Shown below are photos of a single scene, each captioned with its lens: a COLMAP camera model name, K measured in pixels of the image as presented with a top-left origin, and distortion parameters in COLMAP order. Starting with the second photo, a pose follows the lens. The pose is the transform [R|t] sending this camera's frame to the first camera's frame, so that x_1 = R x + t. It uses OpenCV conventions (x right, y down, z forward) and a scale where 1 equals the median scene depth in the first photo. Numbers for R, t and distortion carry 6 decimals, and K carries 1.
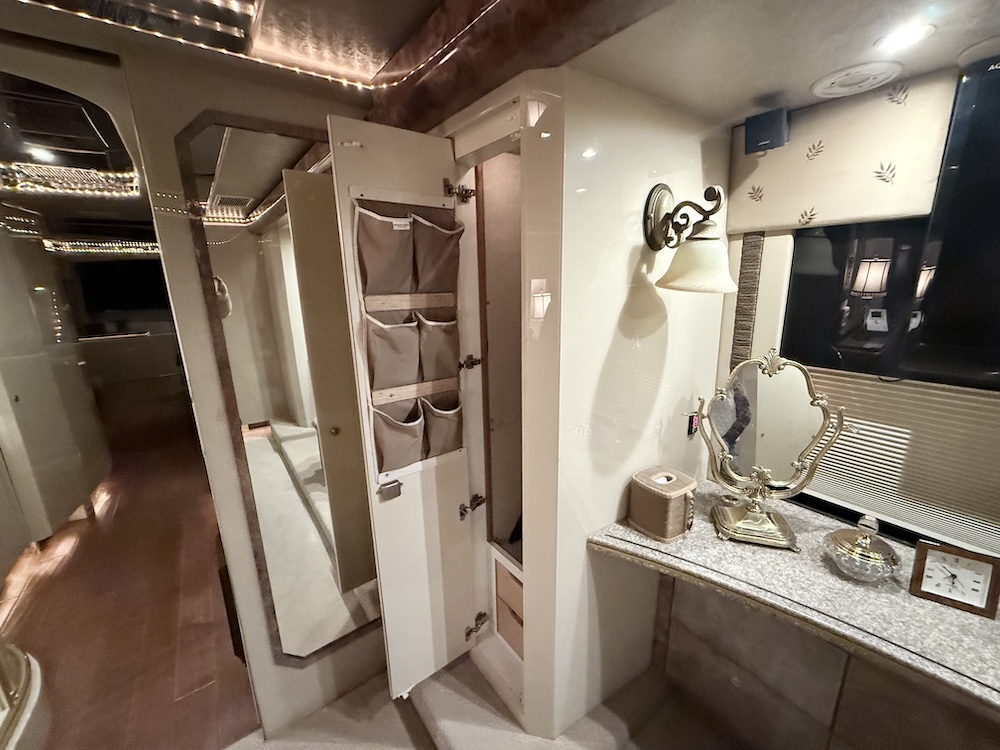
lens RADIAL K [[397.2, 0, 496.7], [0, 397.2, 373.7], [0, 0, 1]] dist [-0.000272, 0.000067]
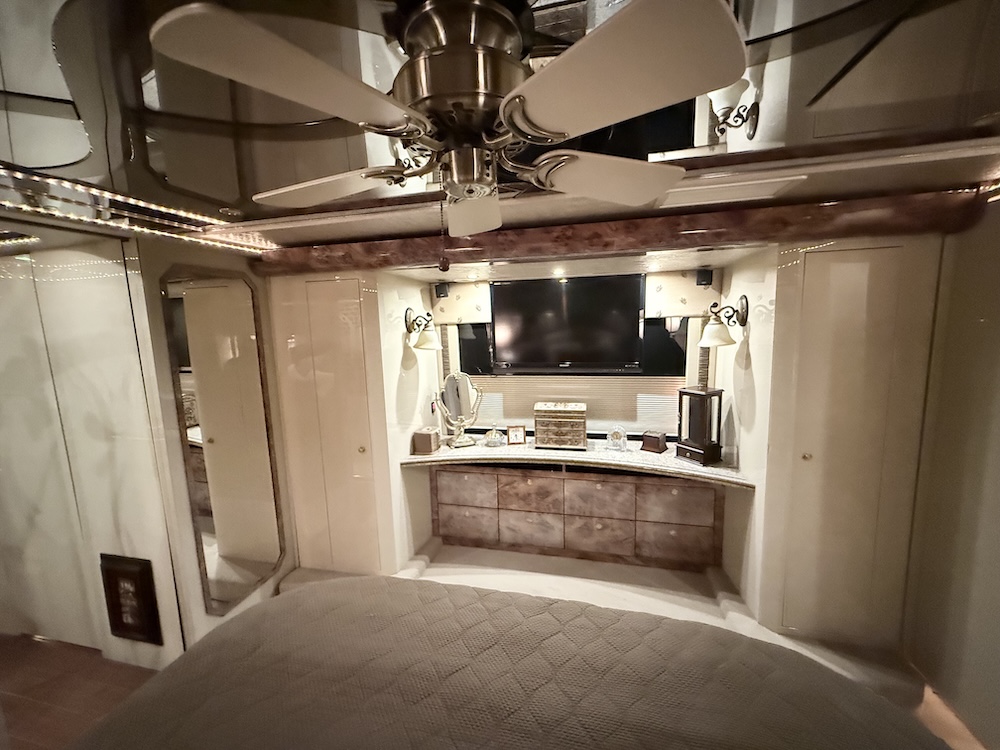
lens RADIAL K [[397.2, 0, 496.7], [0, 397.2, 373.7], [0, 0, 1]] dist [-0.000272, 0.000067]
pose [[0.771629, -0.086030, 0.630228, -0.731990], [0.163920, 0.984240, -0.066343, 0.178161], [-0.614589, 0.154499, 0.773570, -1.146372]]
